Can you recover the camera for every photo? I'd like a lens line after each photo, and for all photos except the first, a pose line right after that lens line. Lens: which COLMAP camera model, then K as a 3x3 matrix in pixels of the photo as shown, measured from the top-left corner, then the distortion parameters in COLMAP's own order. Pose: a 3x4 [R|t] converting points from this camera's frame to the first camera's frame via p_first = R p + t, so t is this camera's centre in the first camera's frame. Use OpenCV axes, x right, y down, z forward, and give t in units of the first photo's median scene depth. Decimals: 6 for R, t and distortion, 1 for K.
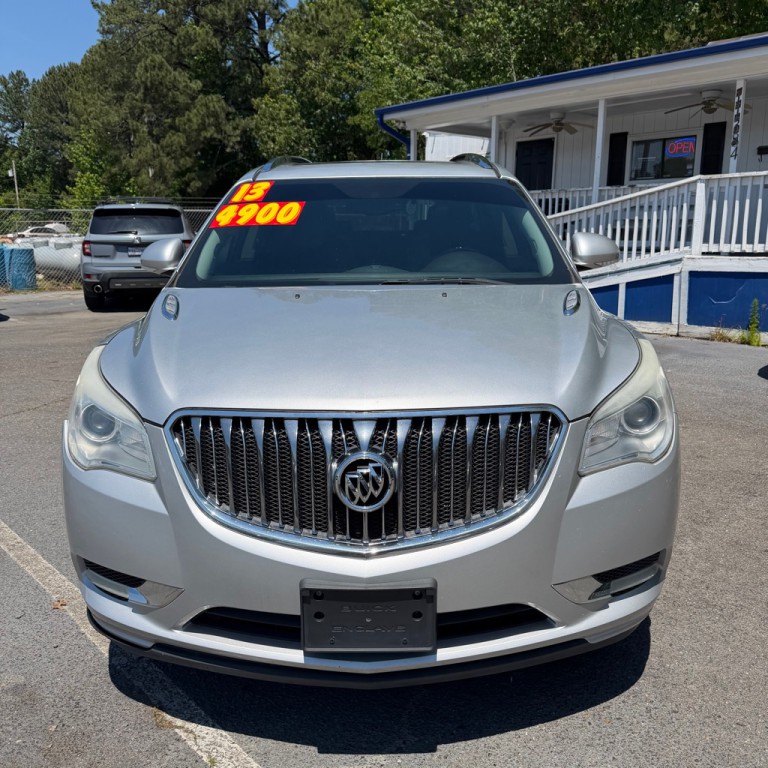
lens RADIAL K [[724.5, 0, 382.8], [0, 724.5, 372.2], [0, 0, 1]] dist [0.019053, -0.019190]
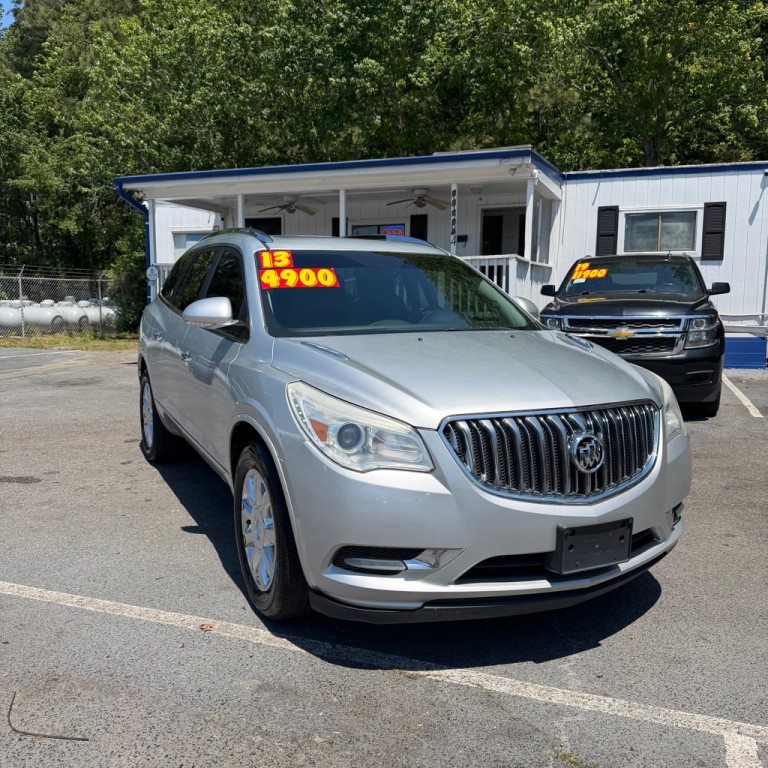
lens RADIAL K [[712.0, 0, 379.0], [0, 712.0, 381.5], [0, 0, 1]] dist [0.142493, -0.270684]
pose [[0.892151, -0.040614, 0.449907, -0.844796], [0.077734, 0.994896, -0.064333, 0.052108], [-0.444998, 0.092368, 0.890755, -0.121185]]
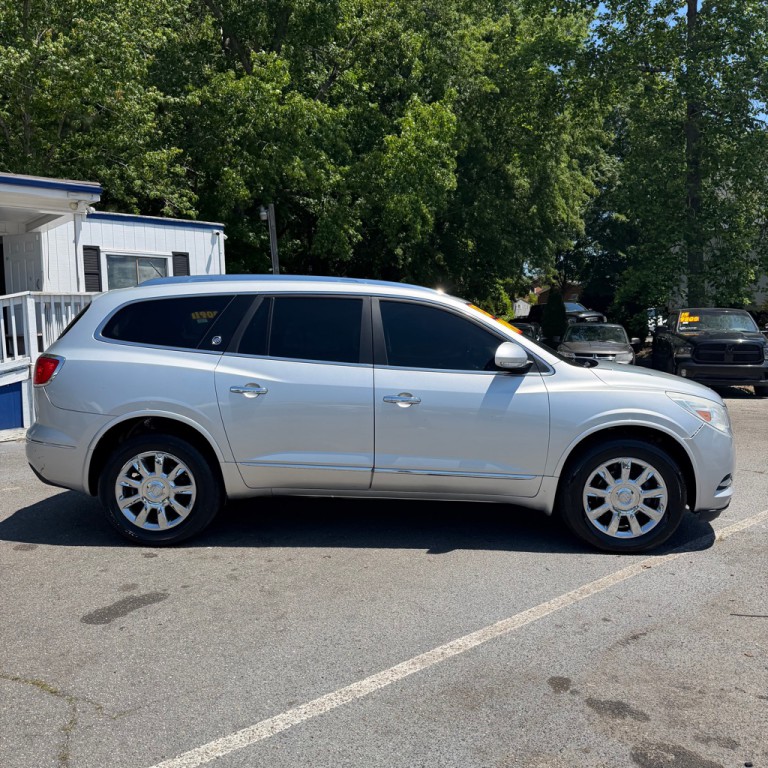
lens RADIAL K [[724.5, 0, 382.8], [0, 724.5, 372.2], [0, 0, 1]] dist [0.019053, -0.019190]
pose [[0.019735, -0.052867, 0.998407, -2.495301], [0.202938, 0.978025, 0.047776, -0.360143], [-0.978993, 0.201671, 0.030030, 1.785442]]
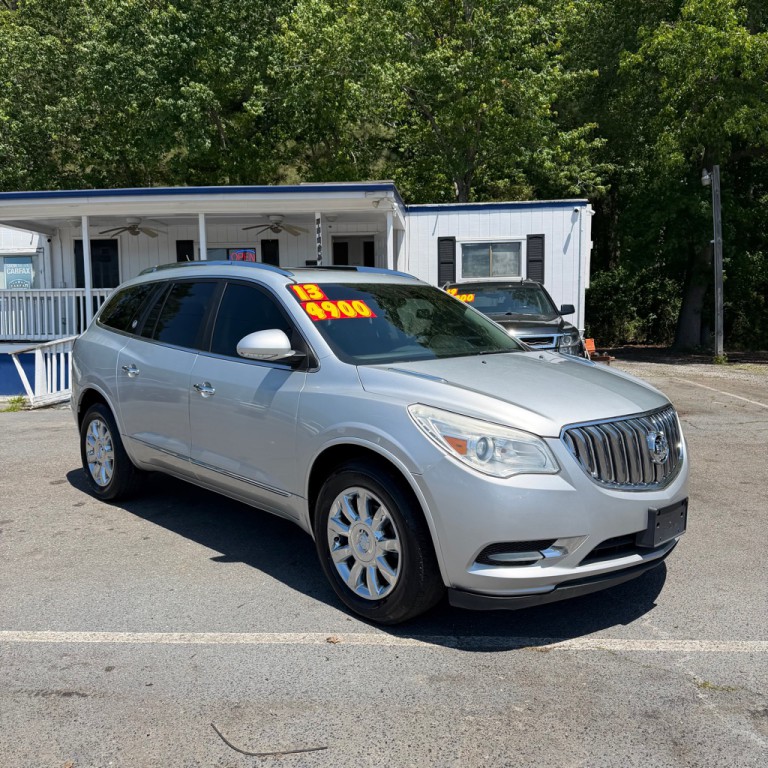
lens RADIAL K [[711.3, 0, 387.8], [0, 711.3, 374.5], [0, 0, 1]] dist [0.135364, -0.251208]
pose [[0.715268, -0.058588, 0.696390, -1.424682], [0.146403, 0.986930, -0.067341, -0.010740], [-0.683343, 0.150120, 0.714497, 0.087572]]
